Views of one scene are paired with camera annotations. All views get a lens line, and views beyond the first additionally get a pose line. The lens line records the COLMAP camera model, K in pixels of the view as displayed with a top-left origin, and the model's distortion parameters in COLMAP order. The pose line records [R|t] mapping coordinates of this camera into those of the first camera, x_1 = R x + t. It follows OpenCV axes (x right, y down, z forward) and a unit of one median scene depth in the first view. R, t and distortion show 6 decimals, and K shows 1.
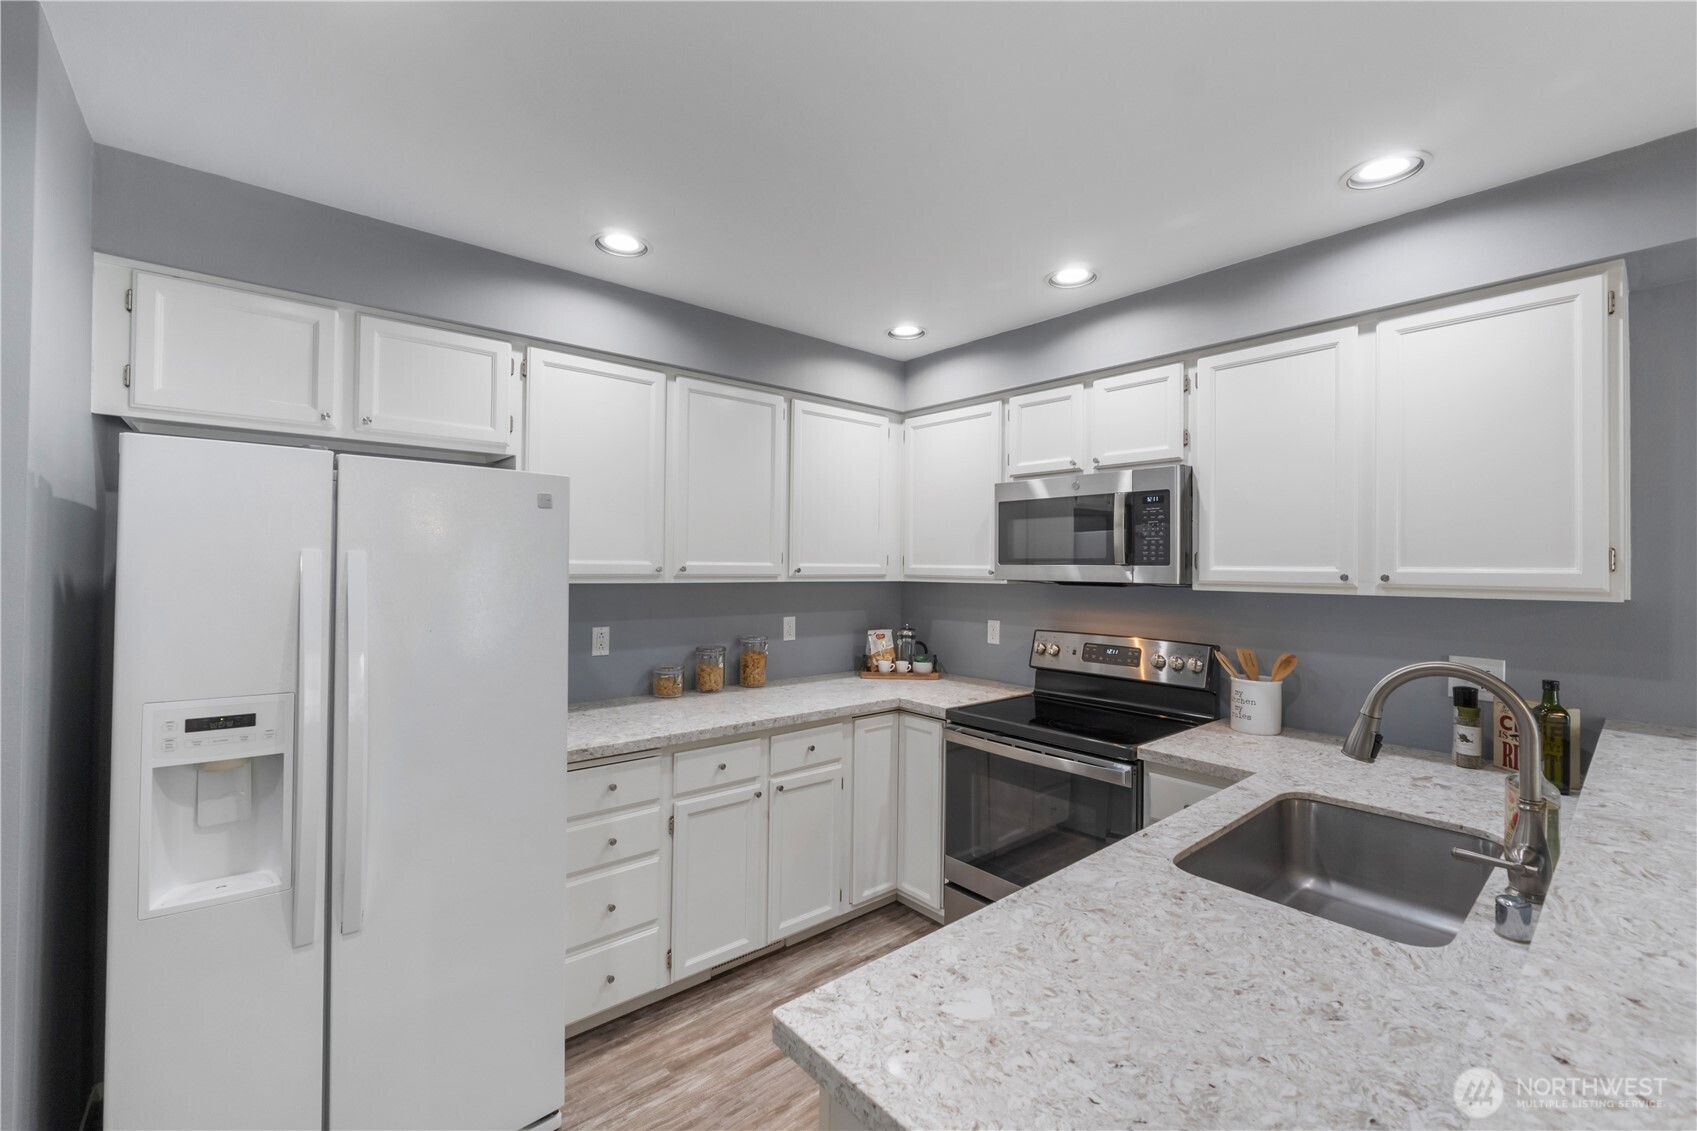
lens RADIAL K [[707.8, 0, 843.1], [0, 707.8, 562.3], [0, 0, 1]] dist [-0.004786, -0.000556]
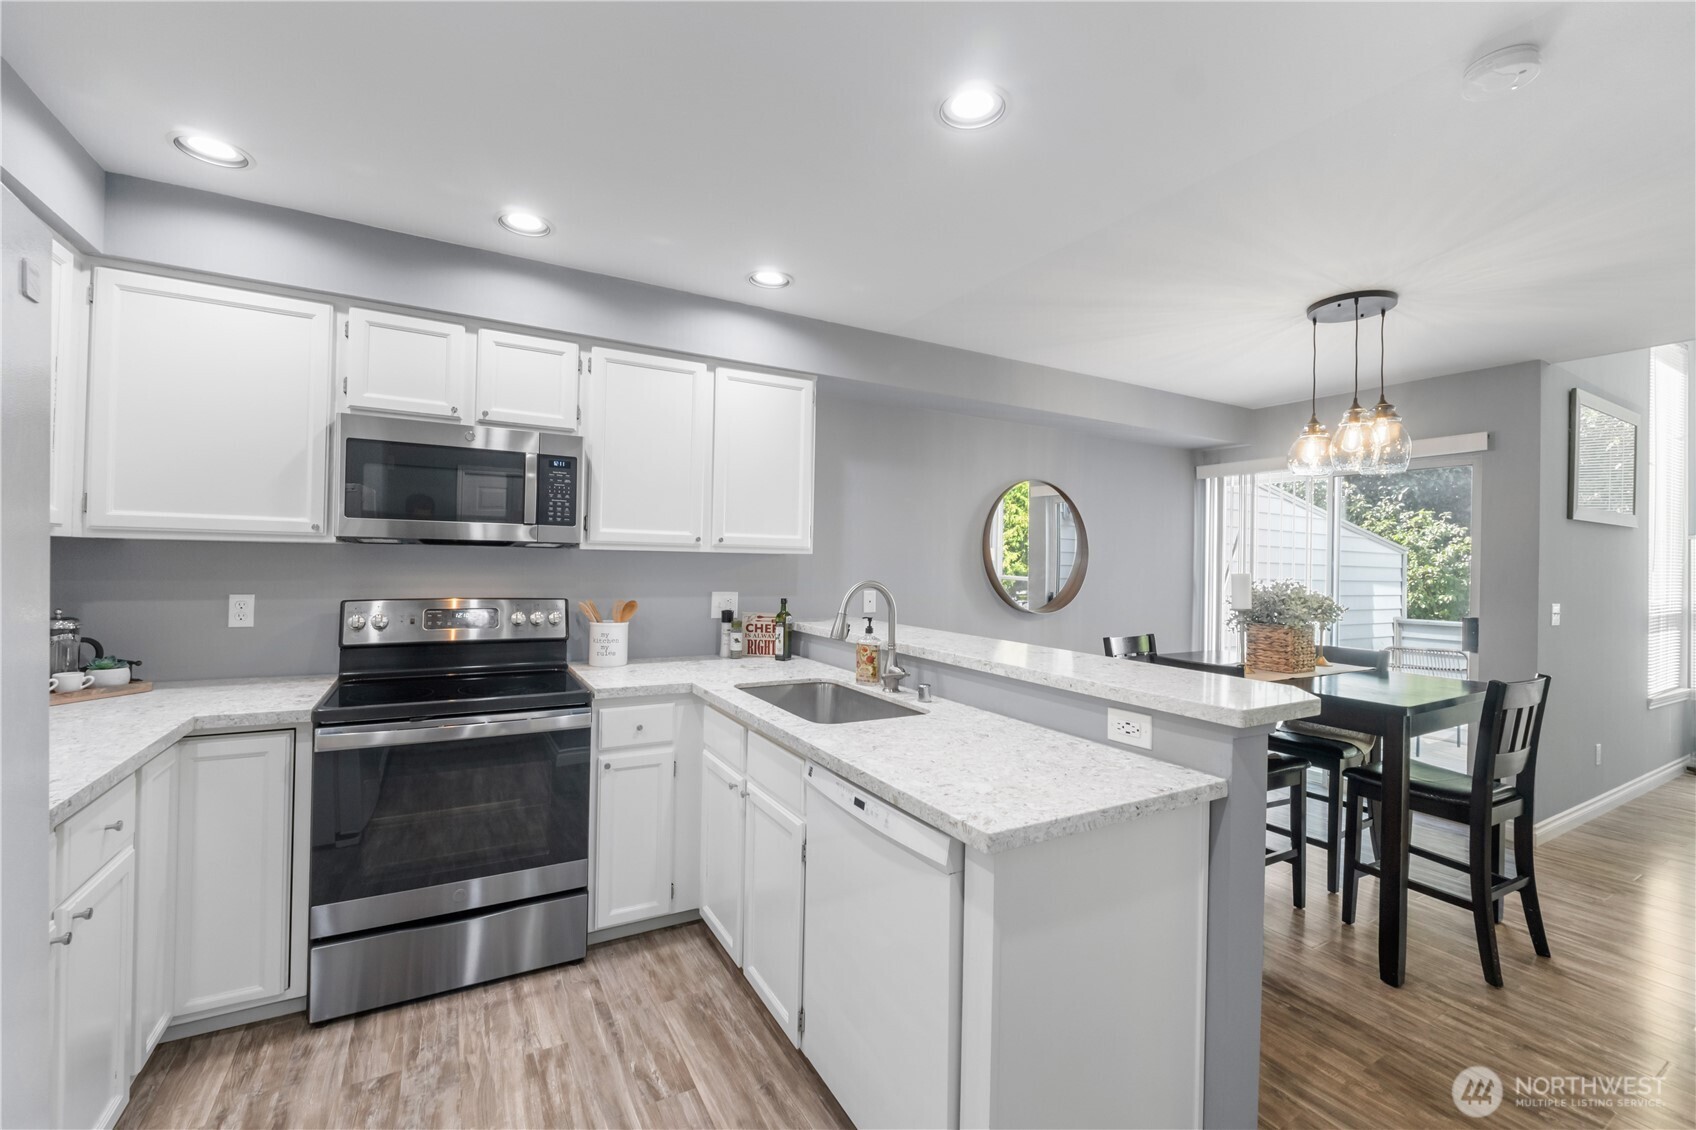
lens RADIAL K [[707.4, 0, 842.6], [0, 707.4, 561.8], [0, 0, 1]] dist [-0.004786, -0.000556]
pose [[0.188502, -0.005207, 0.982059, -0.532955], [-0.021883, 0.999715, 0.009501, 0.039654], [-0.981829, -0.023281, 0.188335, 0.372184]]
